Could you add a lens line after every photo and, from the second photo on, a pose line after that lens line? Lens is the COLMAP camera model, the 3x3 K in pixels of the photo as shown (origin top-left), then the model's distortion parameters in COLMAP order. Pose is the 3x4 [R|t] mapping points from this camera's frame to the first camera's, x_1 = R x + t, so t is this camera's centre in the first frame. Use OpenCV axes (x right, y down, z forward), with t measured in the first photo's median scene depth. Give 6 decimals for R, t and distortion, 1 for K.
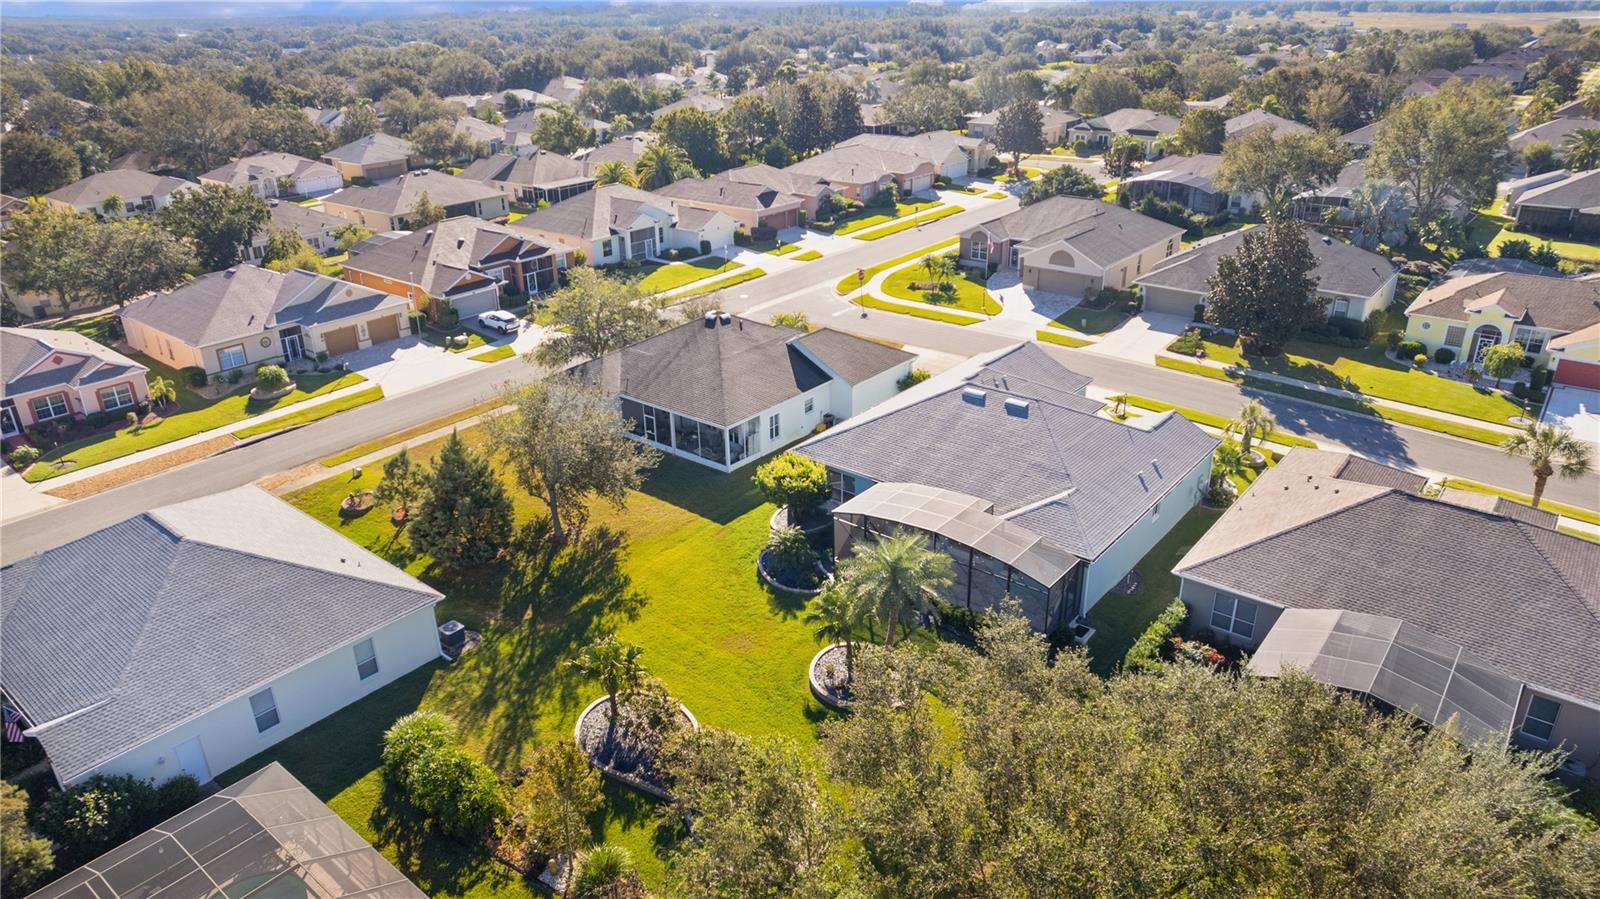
lens RADIAL K [[1038.1, 0, 795.8], [0, 1038.1, 425.7], [0, 0, 1]] dist [-0.069104, 0.055014]
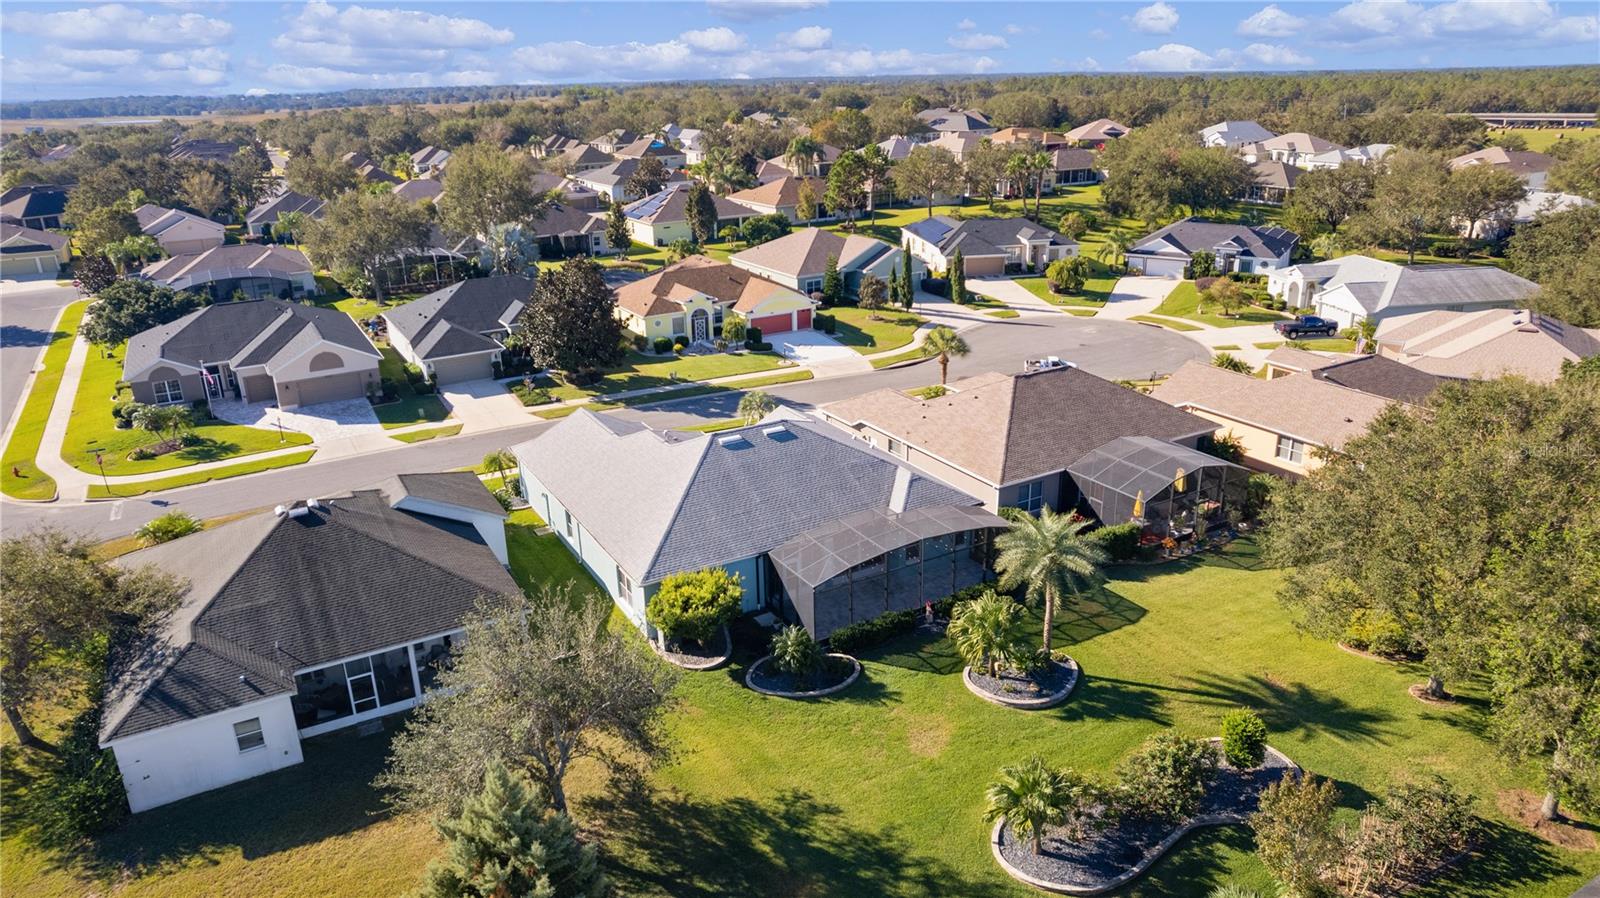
lens RADIAL K [[1038.1, 0, 795.8], [0, 1038.1, 425.2], [0, 0, 1]] dist [-0.069104, 0.055014]
pose [[0.349272, -0.292450, 0.890215, -0.431277], [0.374817, 0.914334, 0.153315, -0.111425], [-0.858791, 0.280118, 0.428967, 0.359663]]
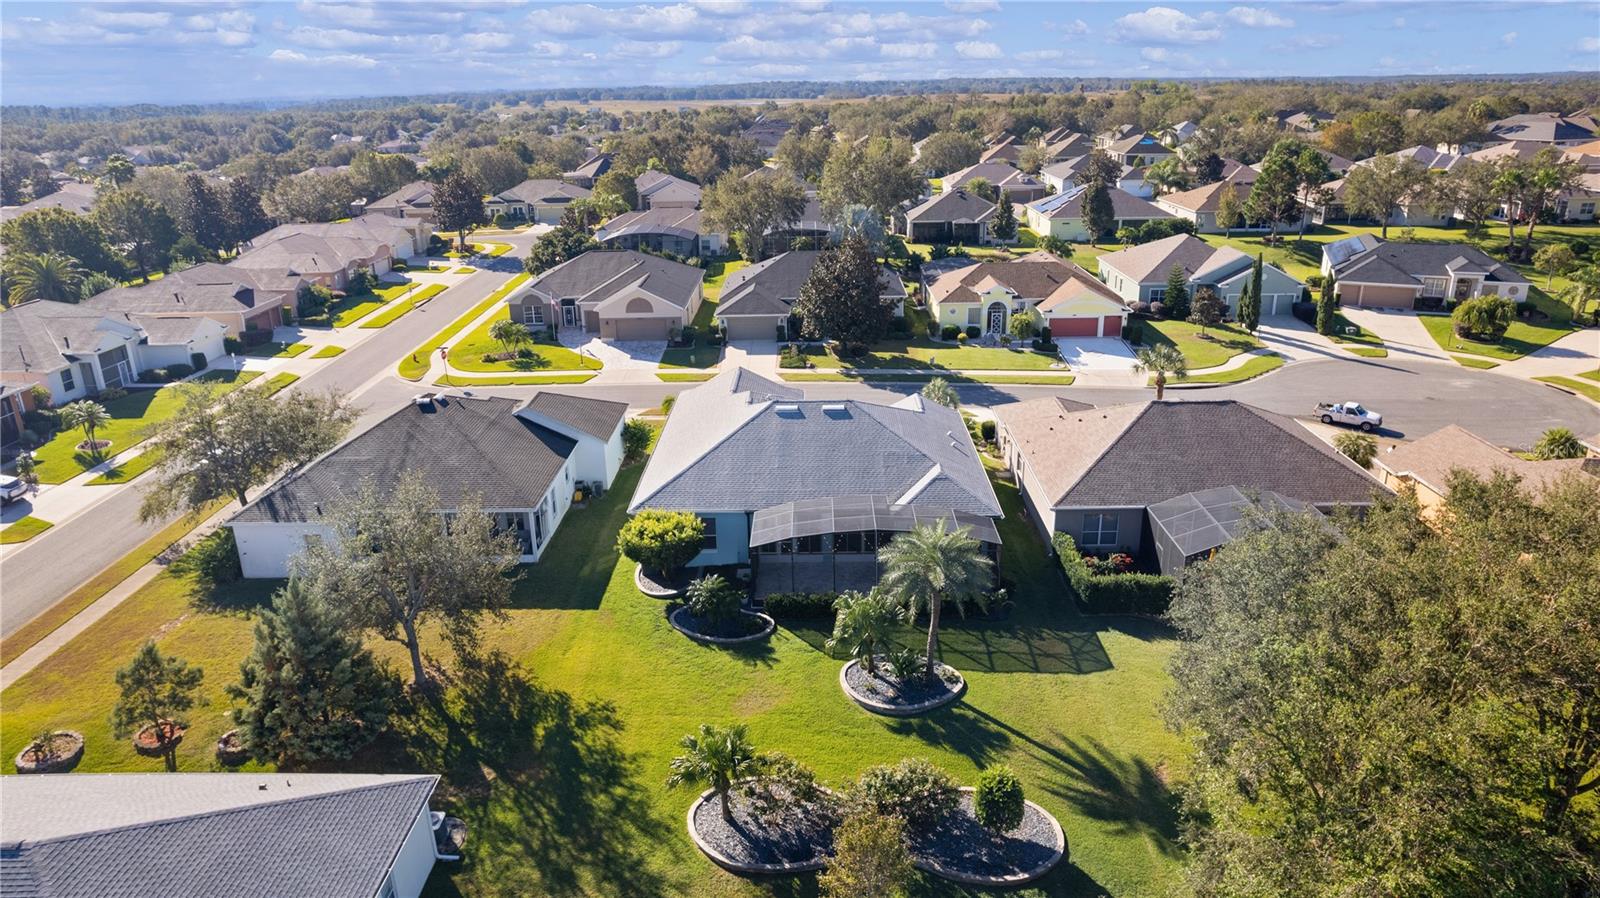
lens RADIAL K [[1038.1, 0, 795.8], [0, 1038.1, 425.2], [0, 0, 1]] dist [-0.069104, 0.055014]
pose [[0.782602, -0.195022, 0.591185, -0.282231], [0.244318, 0.969689, -0.003539, -0.006834], [-0.572575, 0.147207, 0.806528, 0.120325]]
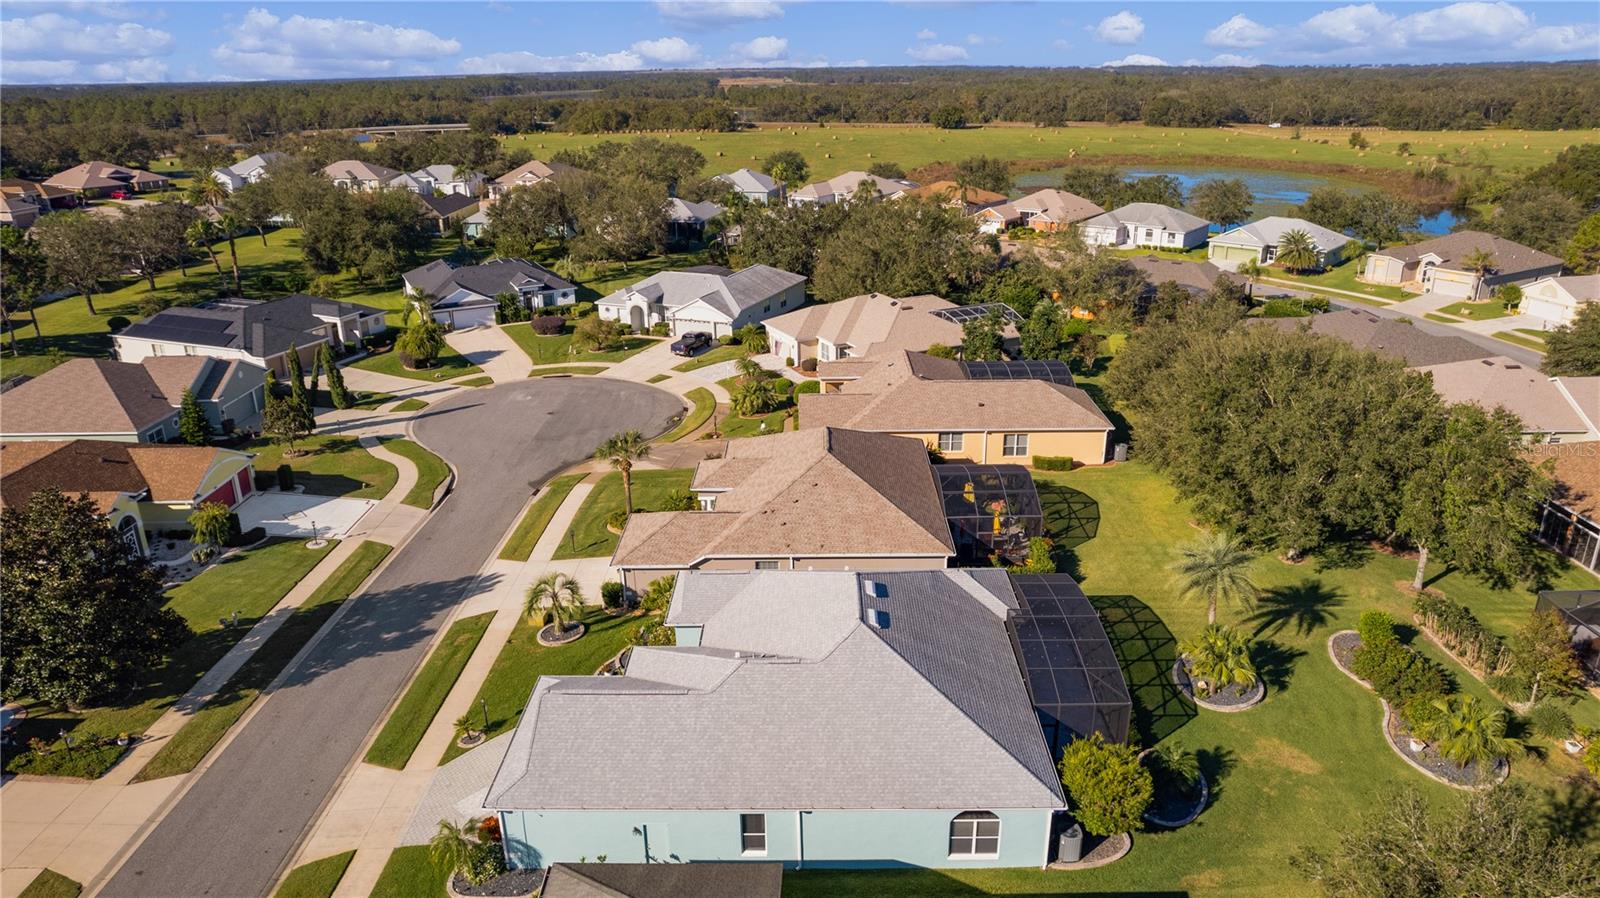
lens RADIAL K [[1038.1, 0, 795.8], [0, 1038.1, 425.2], [0, 0, 1]] dist [-0.069104, 0.055014]
pose [[-0.623624, -0.232194, 0.746444, -0.222106], [0.325637, 0.790916, 0.518085, -0.375437], [-0.710671, 0.566160, -0.417623, 0.855355]]
